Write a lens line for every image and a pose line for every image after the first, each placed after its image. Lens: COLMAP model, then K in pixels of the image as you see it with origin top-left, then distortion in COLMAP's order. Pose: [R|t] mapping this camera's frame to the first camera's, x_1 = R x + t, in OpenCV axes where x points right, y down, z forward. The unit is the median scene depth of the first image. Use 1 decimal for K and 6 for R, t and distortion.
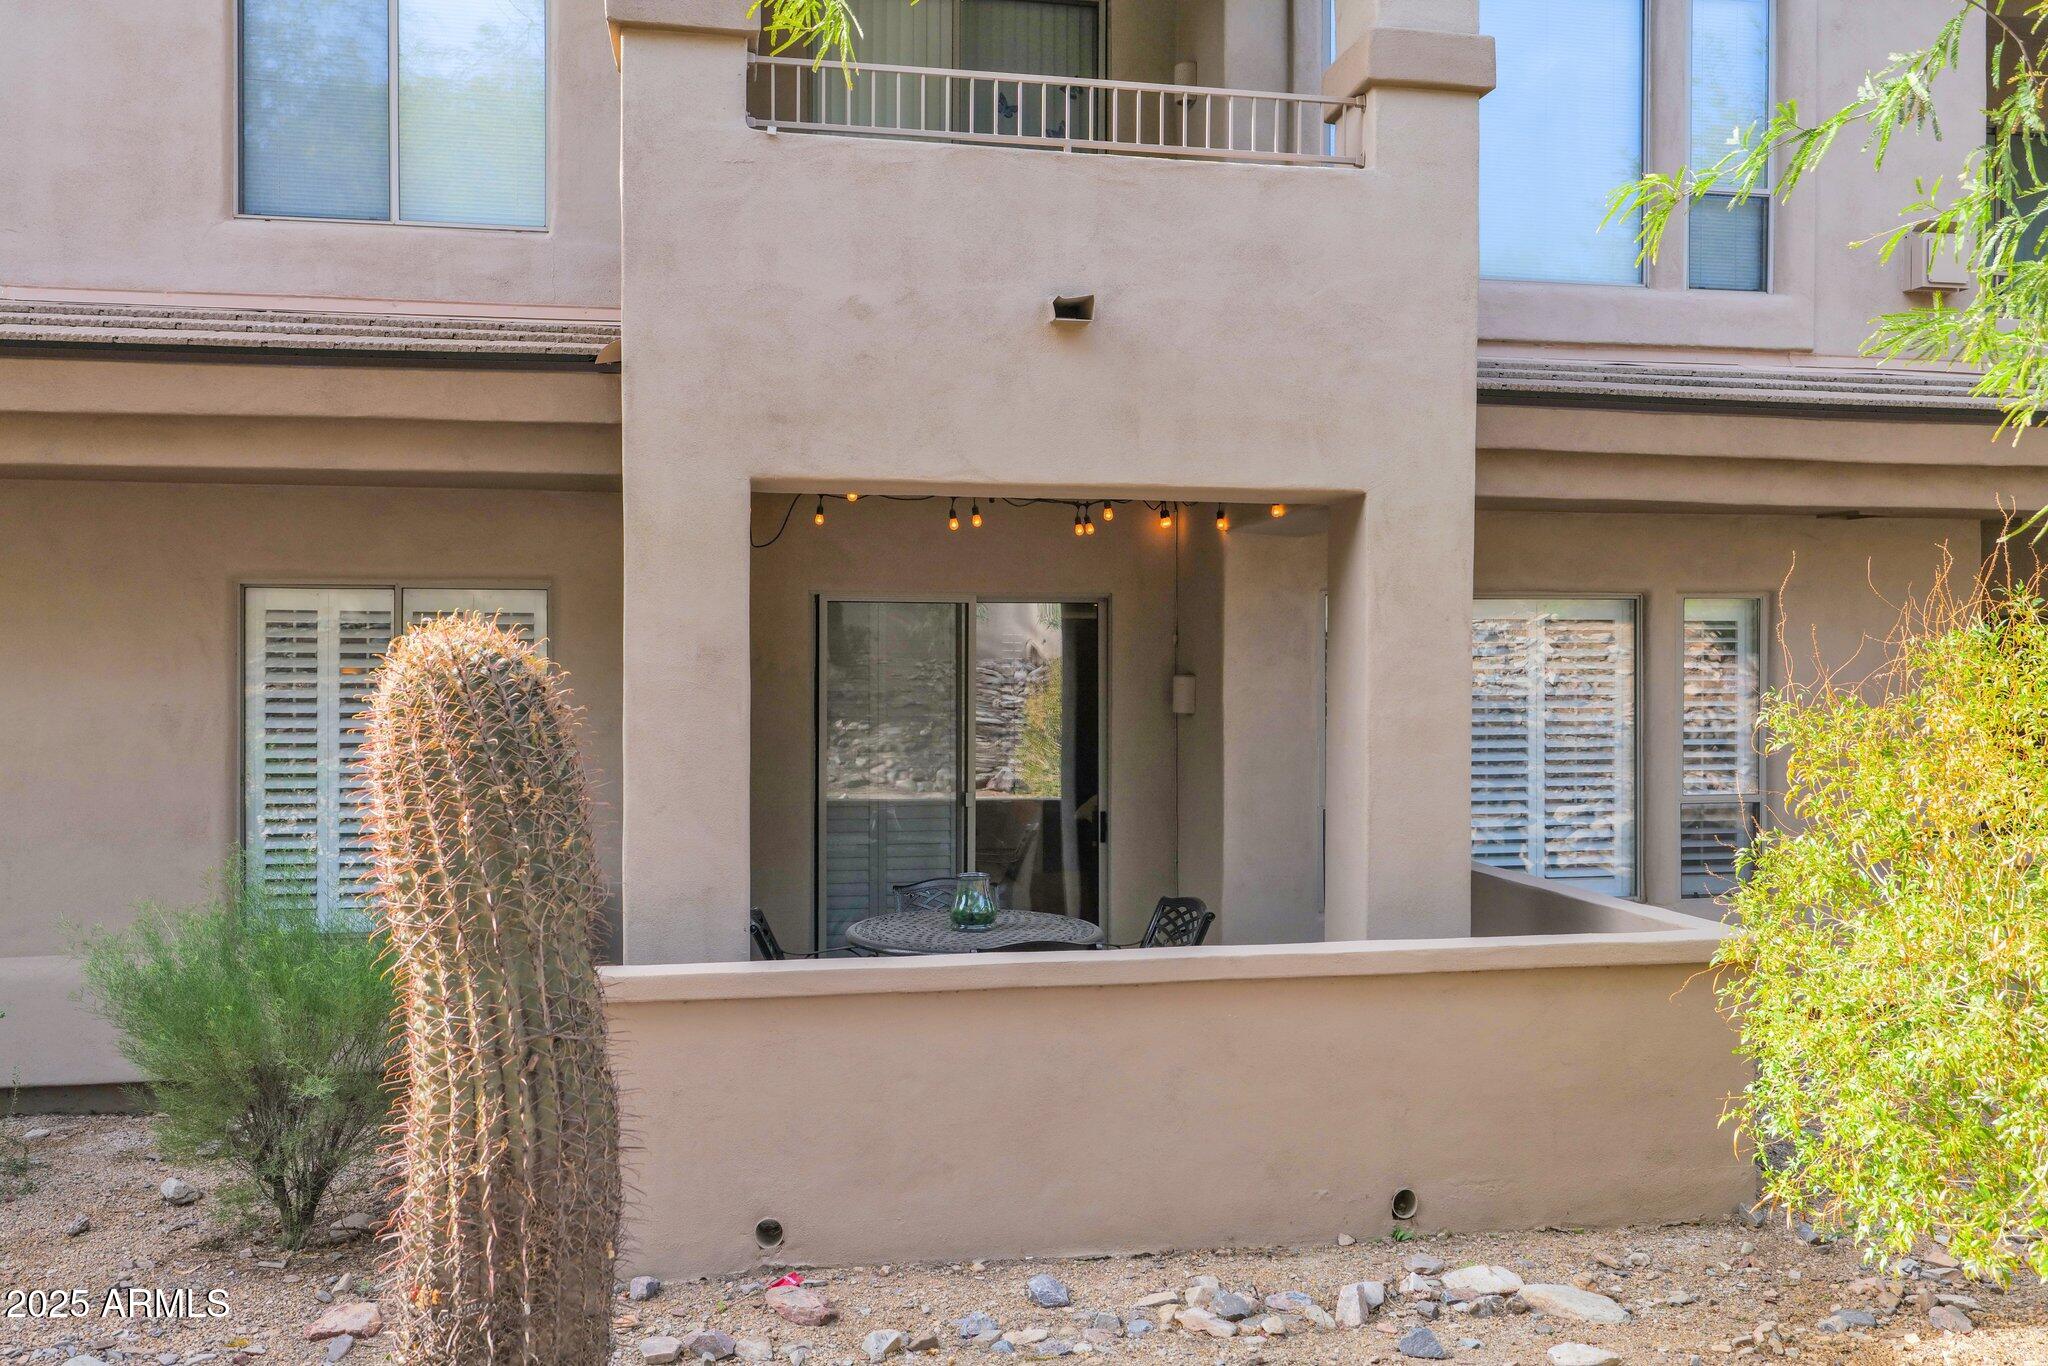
lens RADIAL K [[1770.4, 0, 1022.8], [0, 1770.4, 681.2], [0, 0, 1]] dist [0.002253, 0.000093]
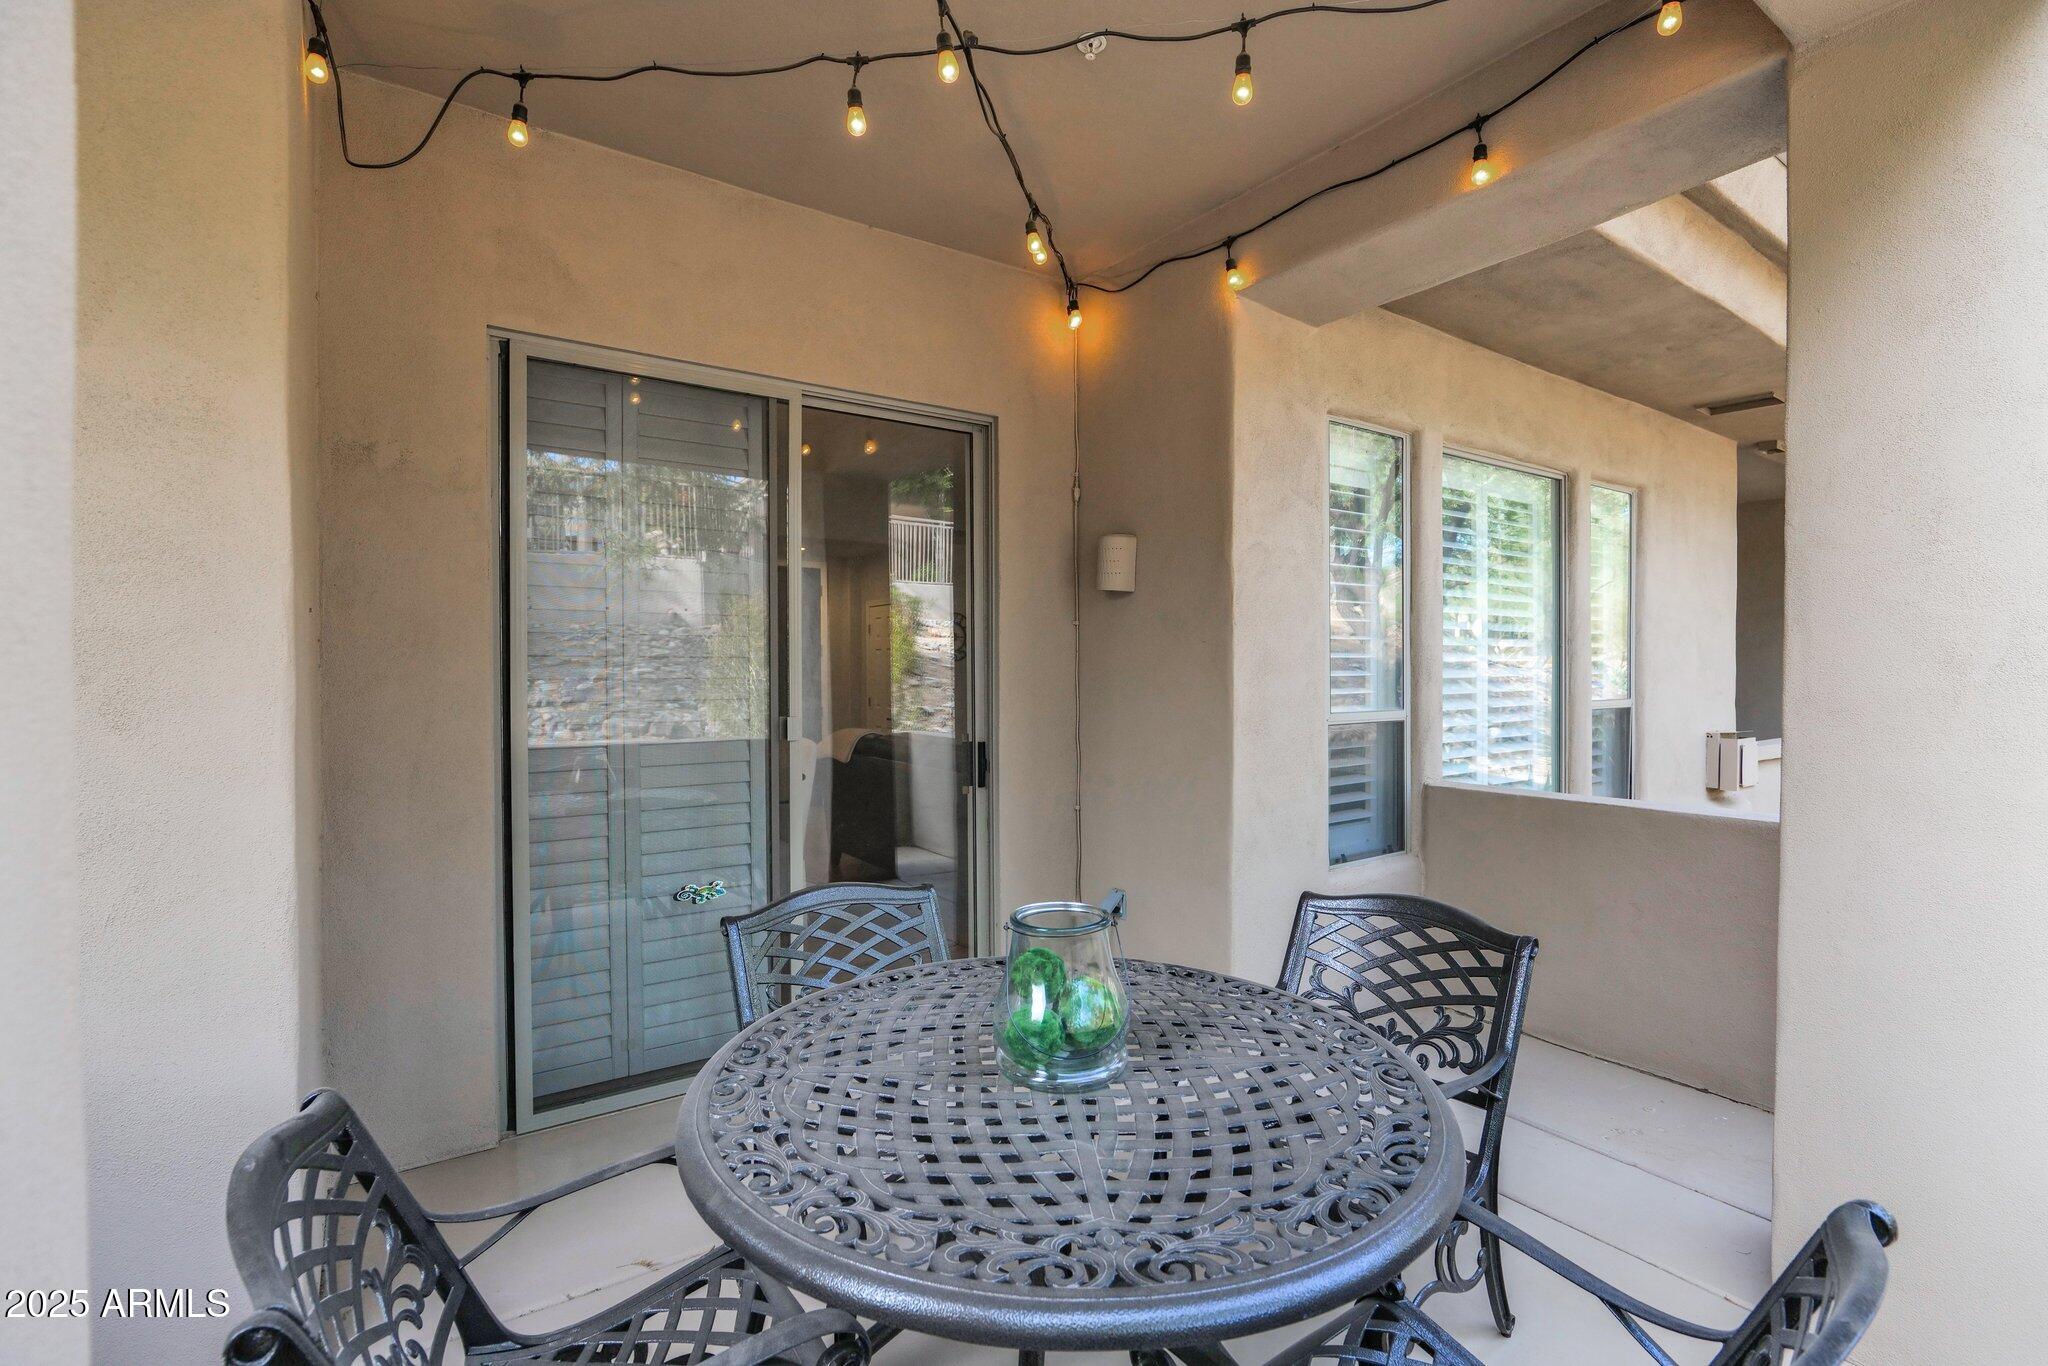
lens RADIAL K [[953.4, 0, 1027.9], [0, 953.4, 679.5], [0, 0, 1]] dist [-0.029205, 0.006075]
pose [[0.912844, -0.009422, 0.408200, -0.086934], [0.008609, 0.999956, 0.003829, 0.048254], [-0.408218, 0.000019, 0.912885, 0.661408]]
